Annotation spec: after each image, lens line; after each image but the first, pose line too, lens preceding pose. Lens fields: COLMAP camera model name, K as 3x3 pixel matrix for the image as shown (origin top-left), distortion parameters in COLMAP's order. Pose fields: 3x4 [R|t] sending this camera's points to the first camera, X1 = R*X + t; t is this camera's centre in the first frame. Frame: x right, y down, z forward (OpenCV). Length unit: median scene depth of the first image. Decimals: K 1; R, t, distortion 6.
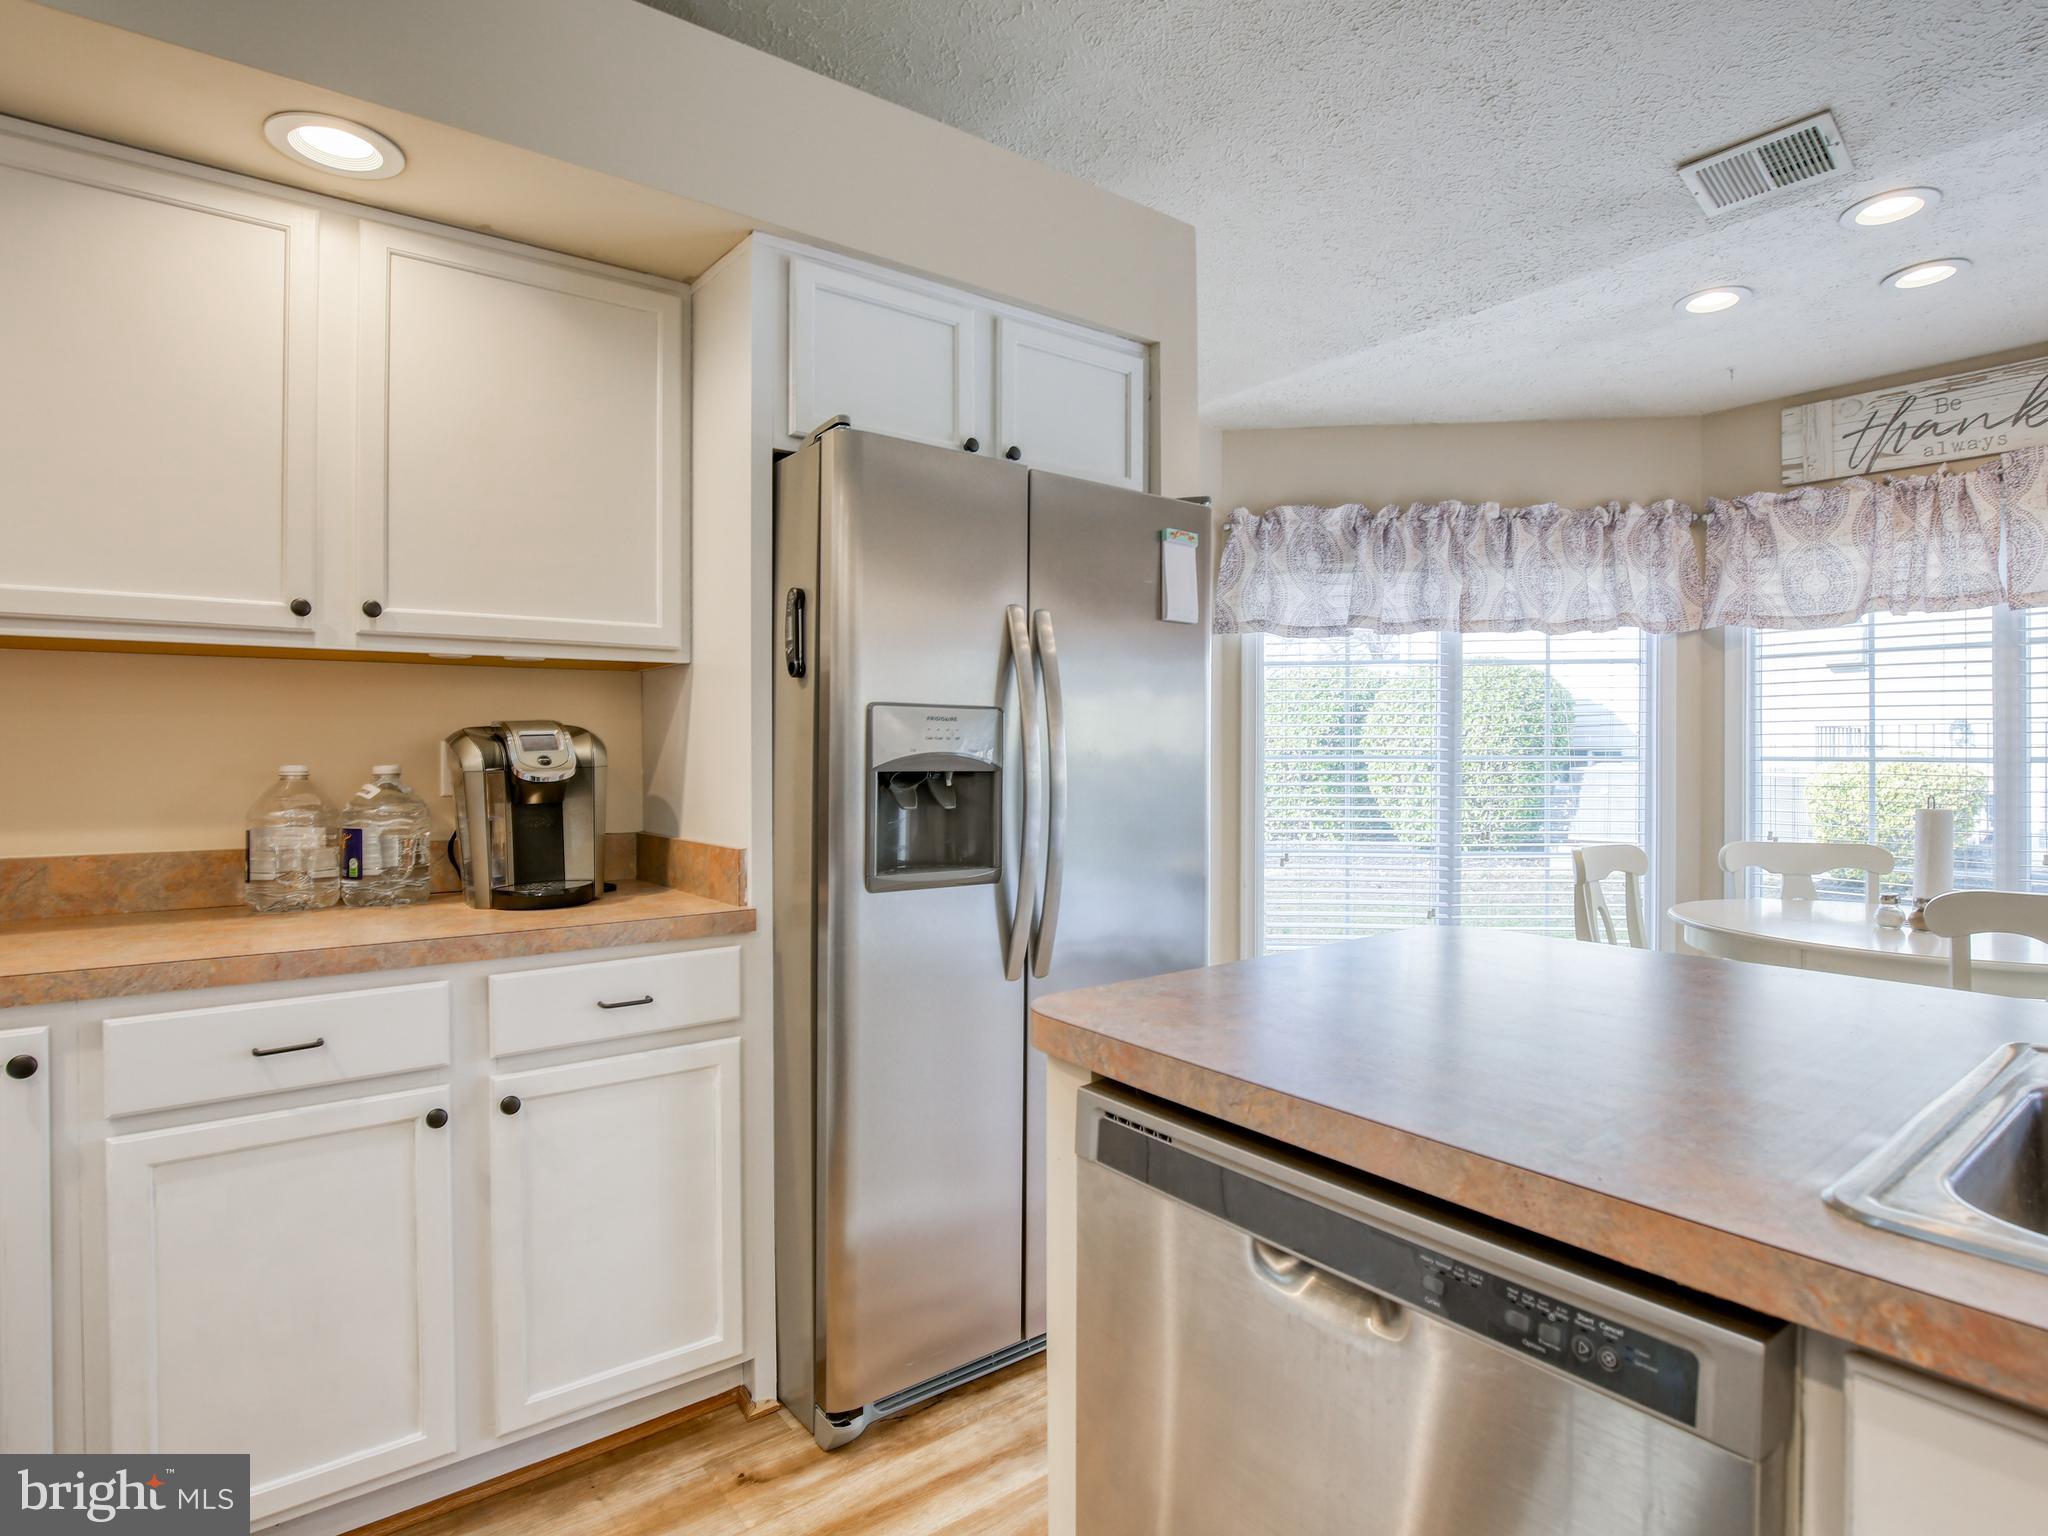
lens RADIAL K [[1068.7, 0, 1024.0], [0, 1068.7, 768.0], [0, 0, 1]] dist [-0.021612, 0.000950]
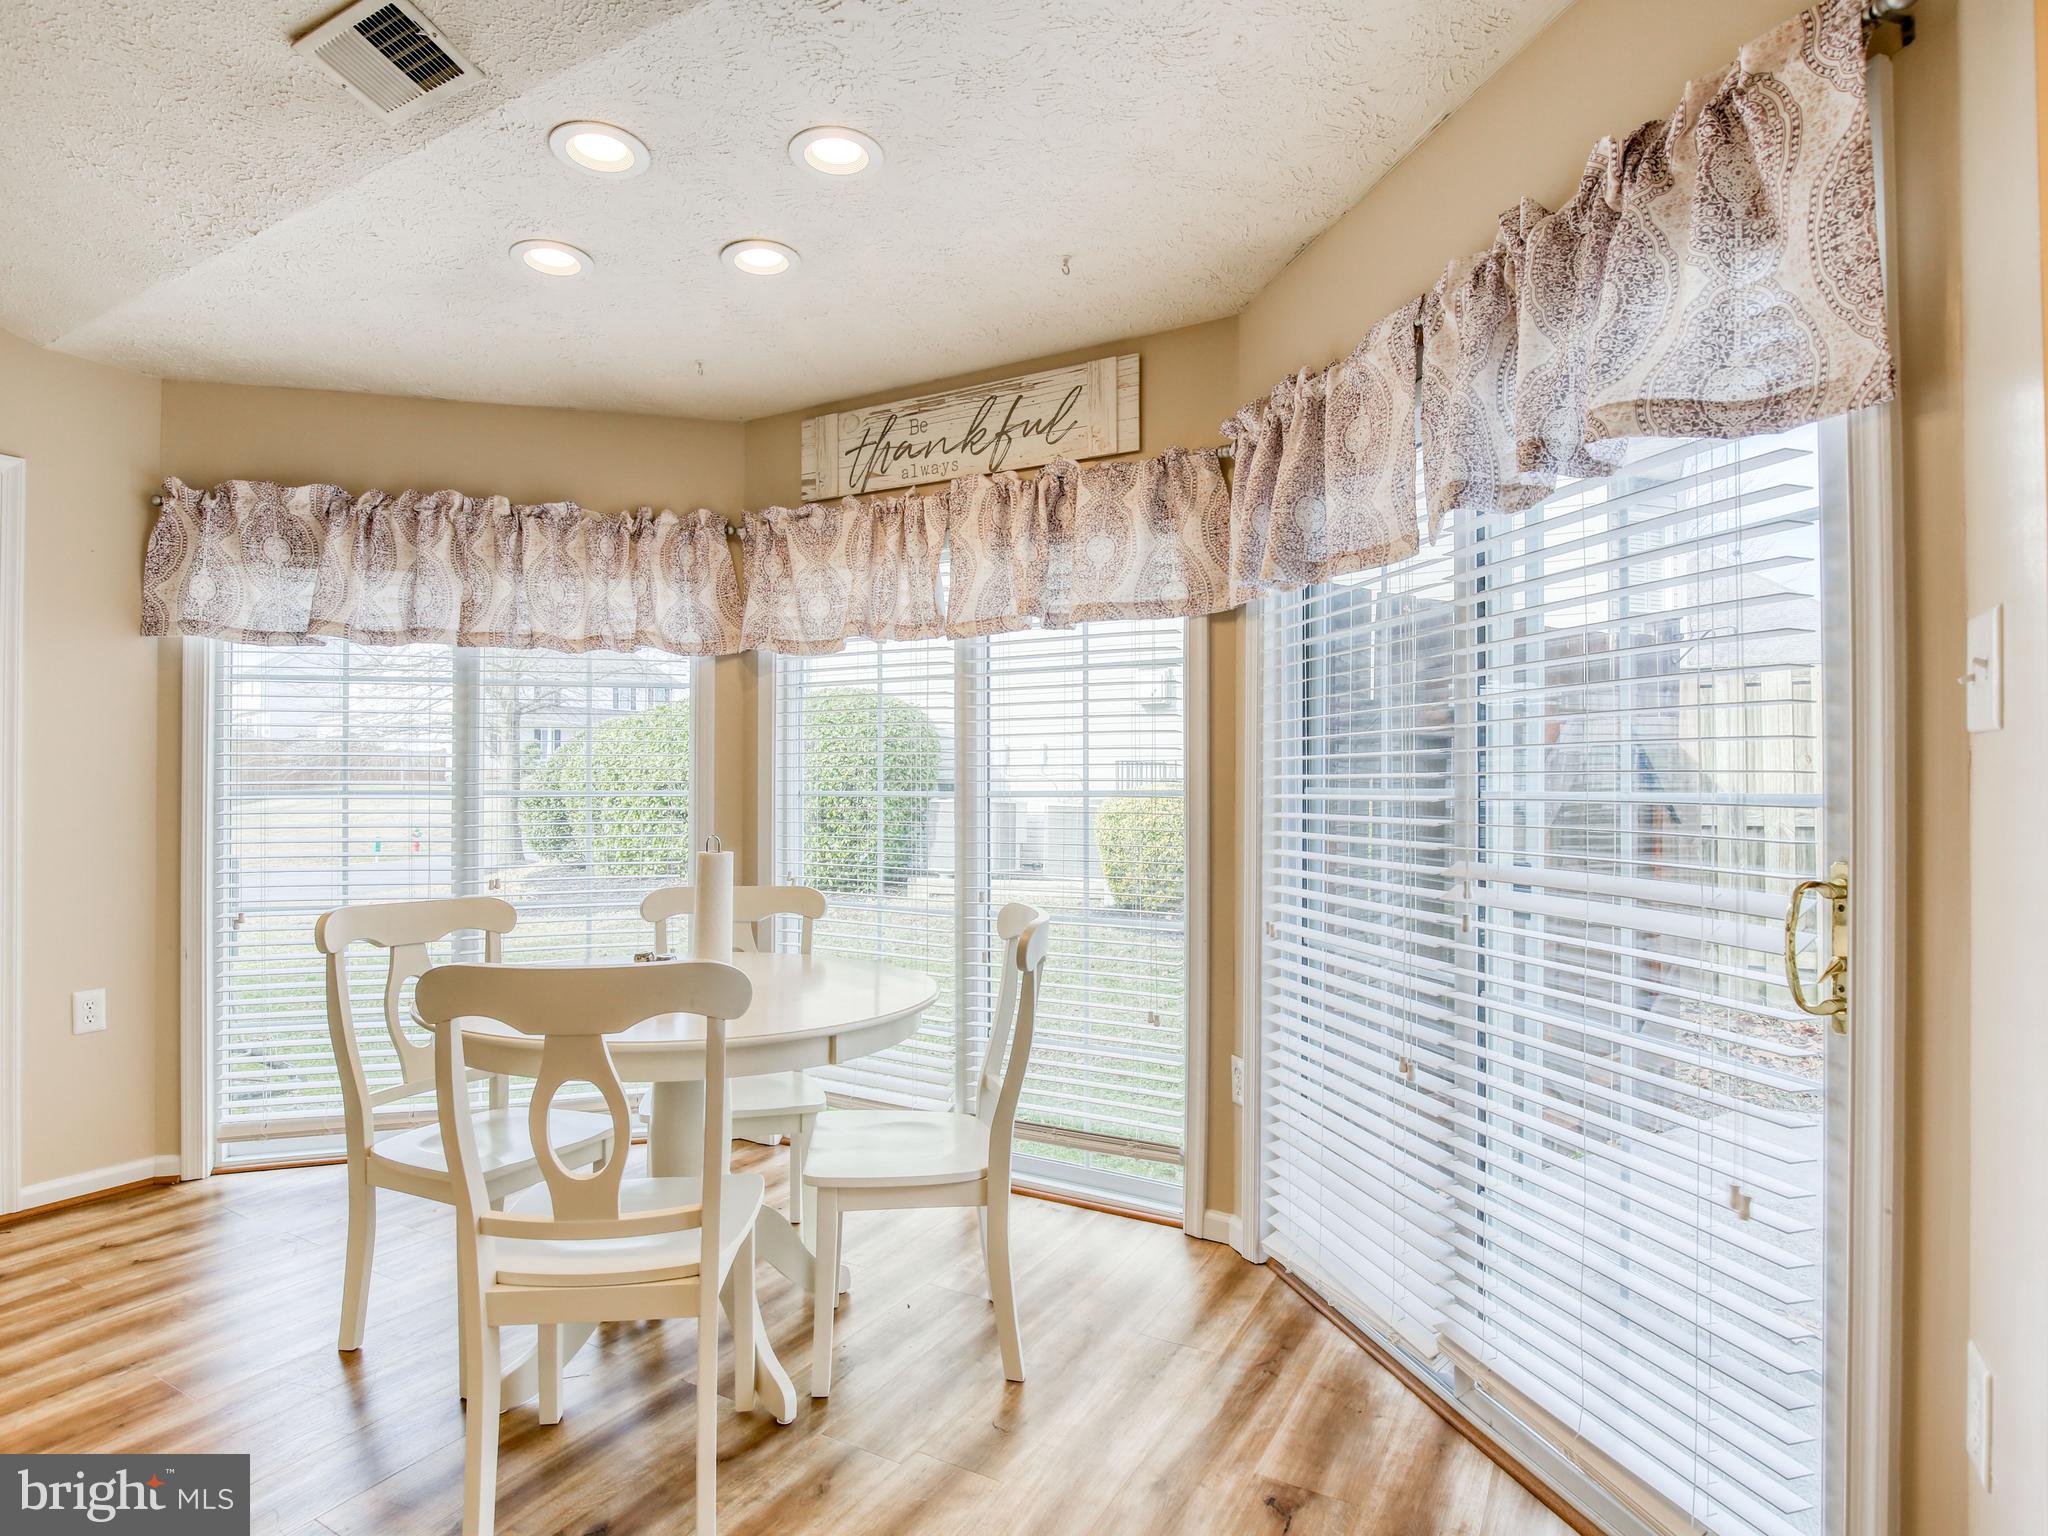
lens RADIAL K [[1068.7, 0, 1024.0], [0, 1068.7, 768.0], [0, 0, 1]] dist [-0.021612, 0.000950]
pose [[0.929994, 0.005359, 0.367536, 0.530978], [0.005183, 0.999603, -0.027690, -0.005138], [-0.367538, 0.027657, 0.929597, 0.056281]]
